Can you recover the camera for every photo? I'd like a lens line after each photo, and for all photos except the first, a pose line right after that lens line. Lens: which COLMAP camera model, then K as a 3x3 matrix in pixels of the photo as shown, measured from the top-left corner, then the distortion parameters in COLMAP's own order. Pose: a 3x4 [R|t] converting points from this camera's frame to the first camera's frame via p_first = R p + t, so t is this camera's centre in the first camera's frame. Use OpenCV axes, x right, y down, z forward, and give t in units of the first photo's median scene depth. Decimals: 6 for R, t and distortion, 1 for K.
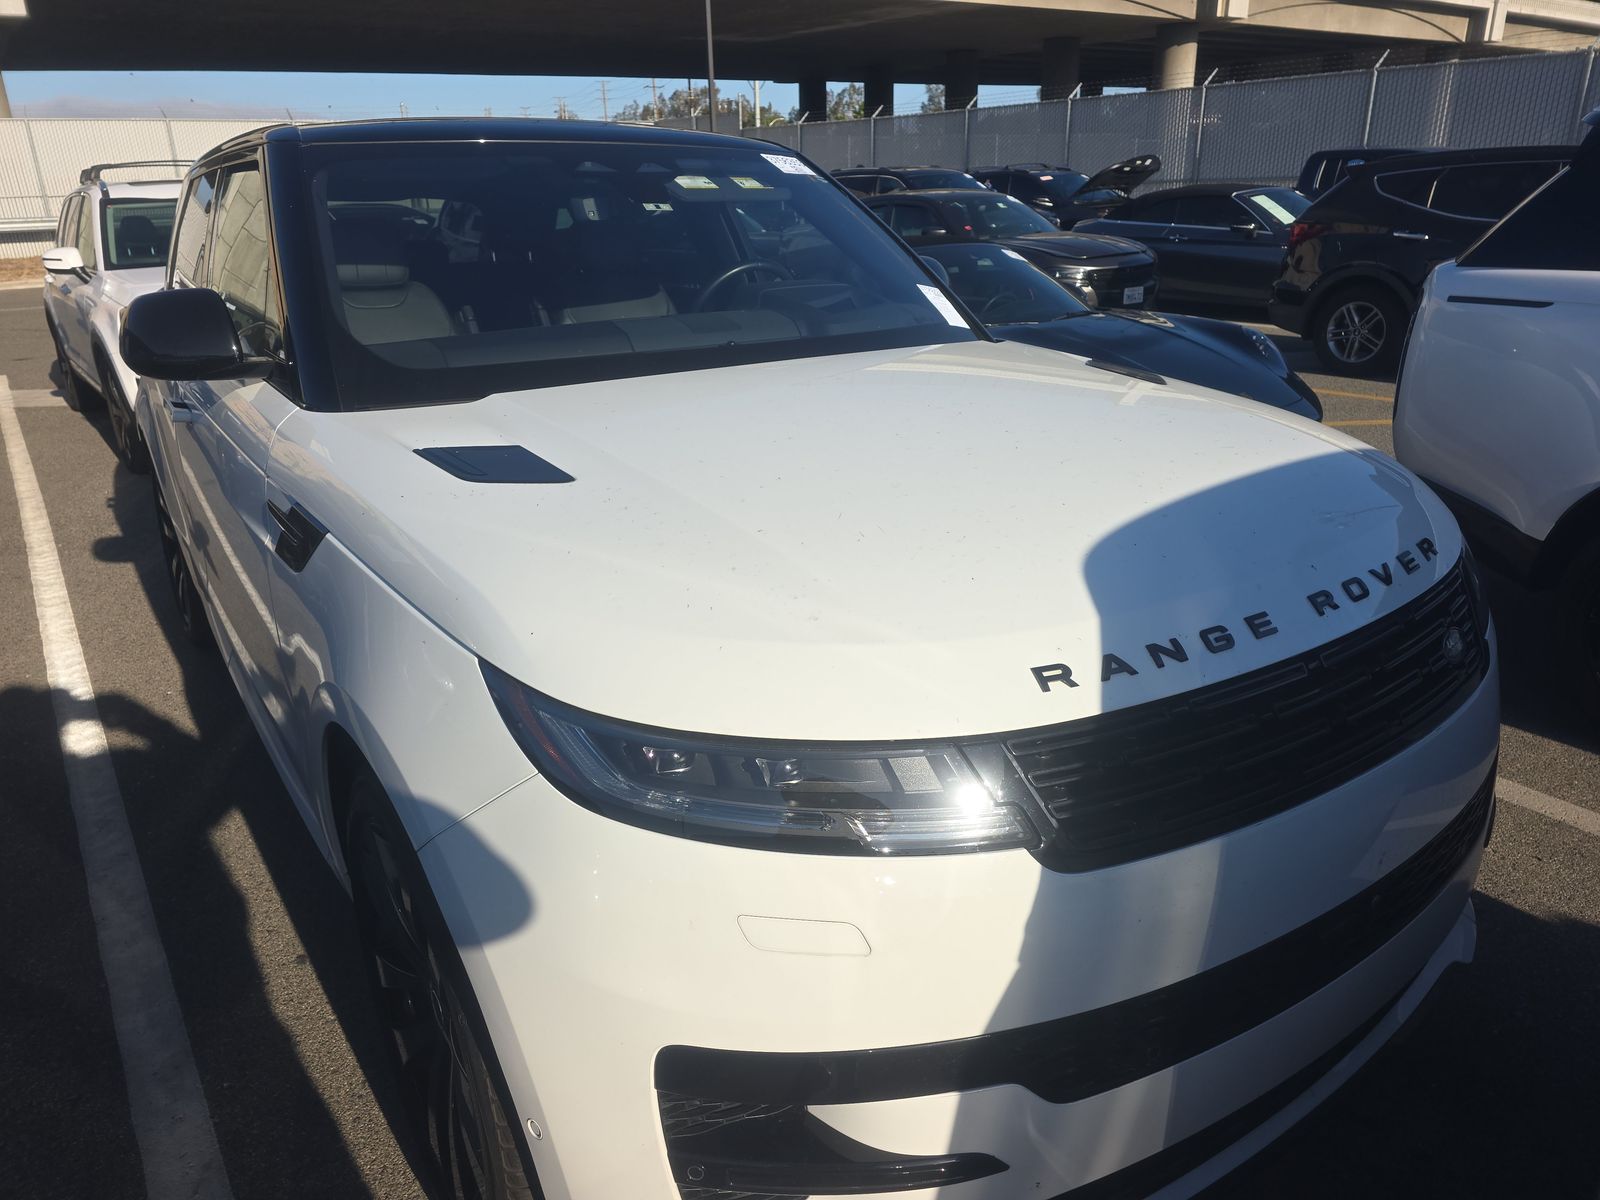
lens RADIAL K [[1056.4, 0, 792.8], [0, 1056.4, 604.1], [0, 0, 1]] dist [0.050665, -0.046976]
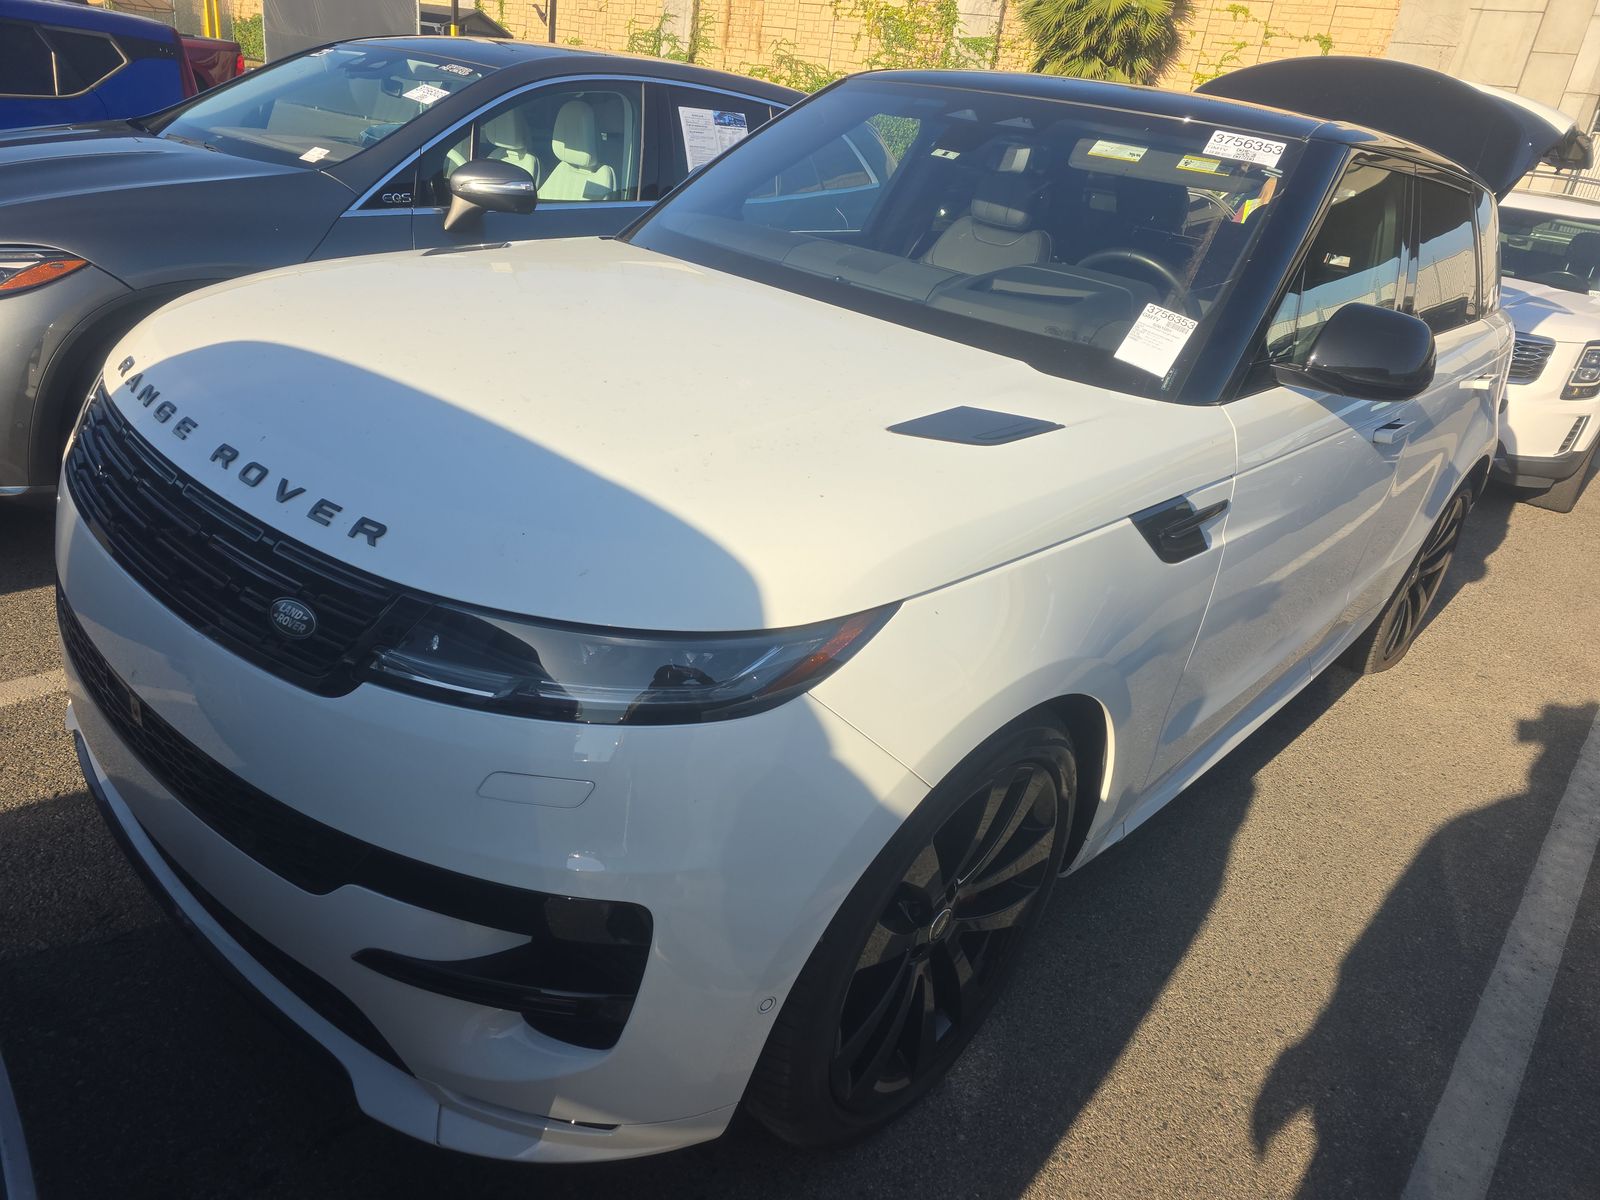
lens RADIAL K [[1056.4, 0, 792.8], [0, 1056.4, 604.1], [0, 0, 1]] dist [0.050665, -0.046976]
pose [[0.225834, 0.457221, -0.860202, 0.424824], [-0.474574, 0.822784, 0.312740, -0.127275], [0.850752, 0.337603, 0.402798, 0.290535]]
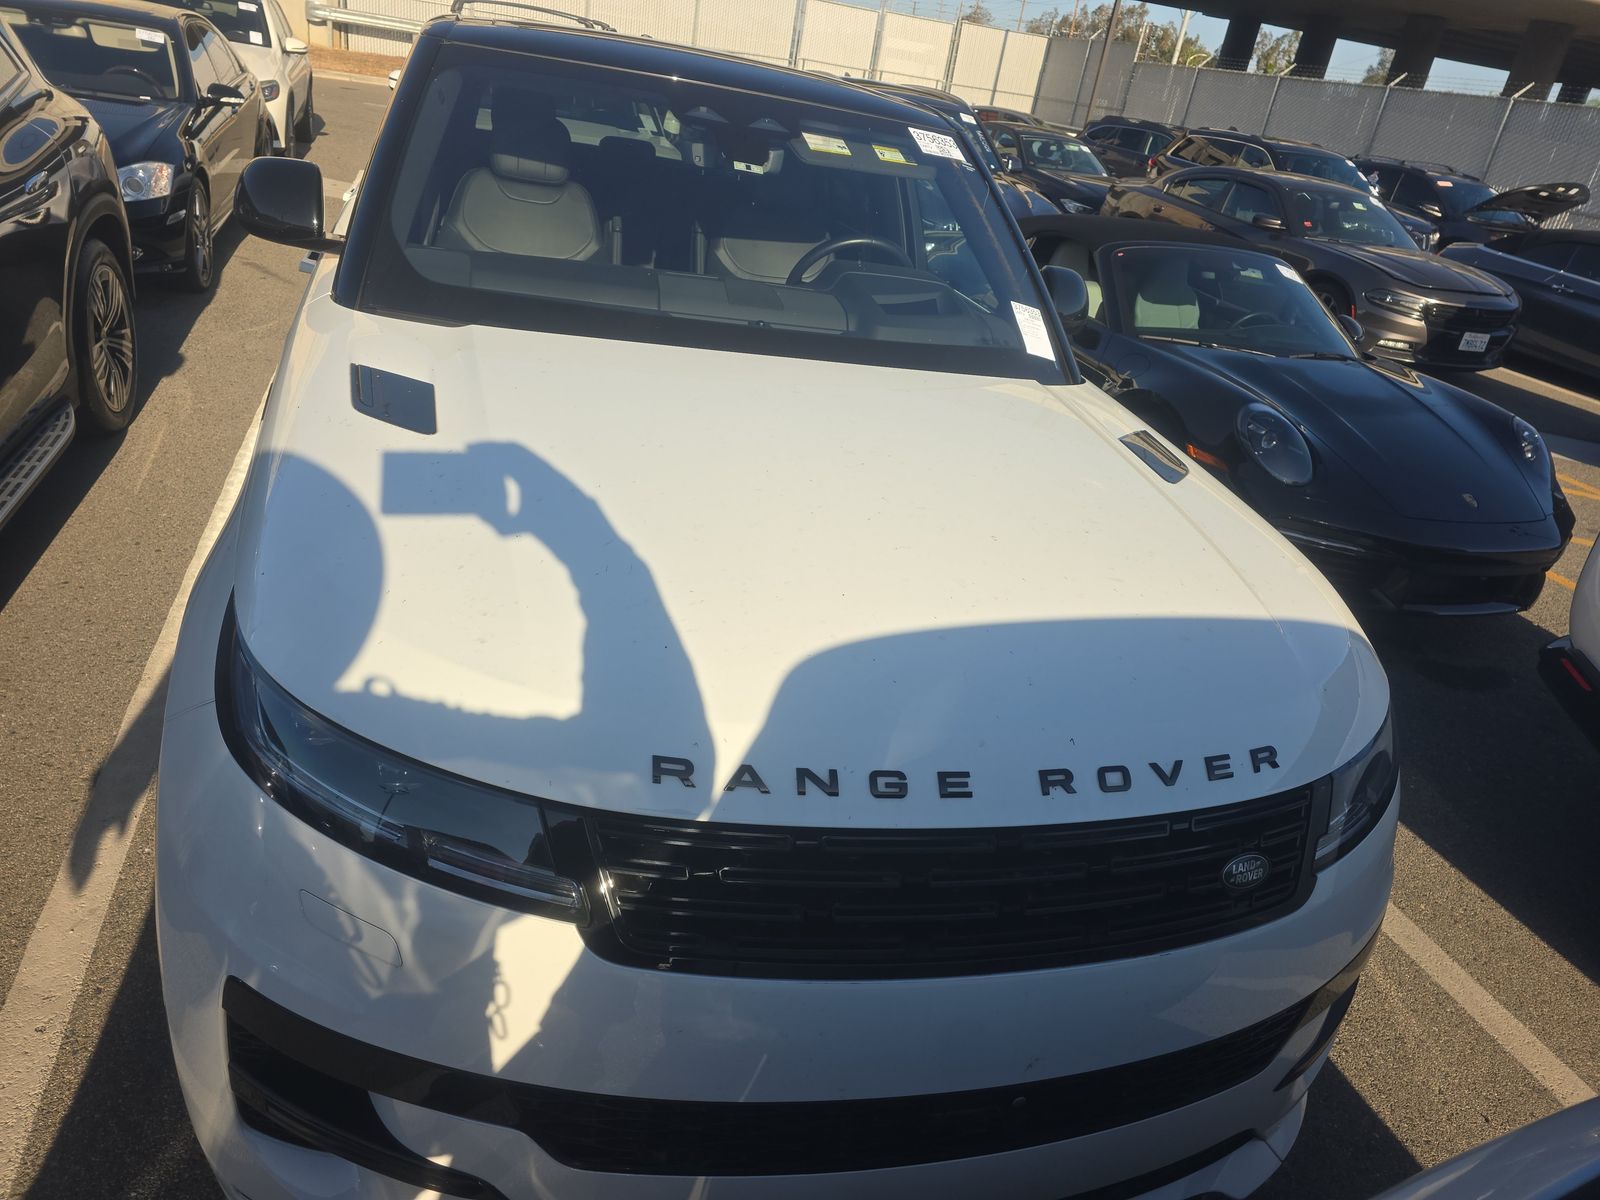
lens RADIAL K [[1056.4, 0, 792.8], [0, 1056.4, 604.1], [0, 0, 1]] dist [0.050665, -0.046976]
pose [[0.930729, 0.292588, -0.219400, 0.116269], [-0.275821, 0.955542, 0.104219, -0.047365], [0.240139, -0.036484, 0.970053, 0.017414]]
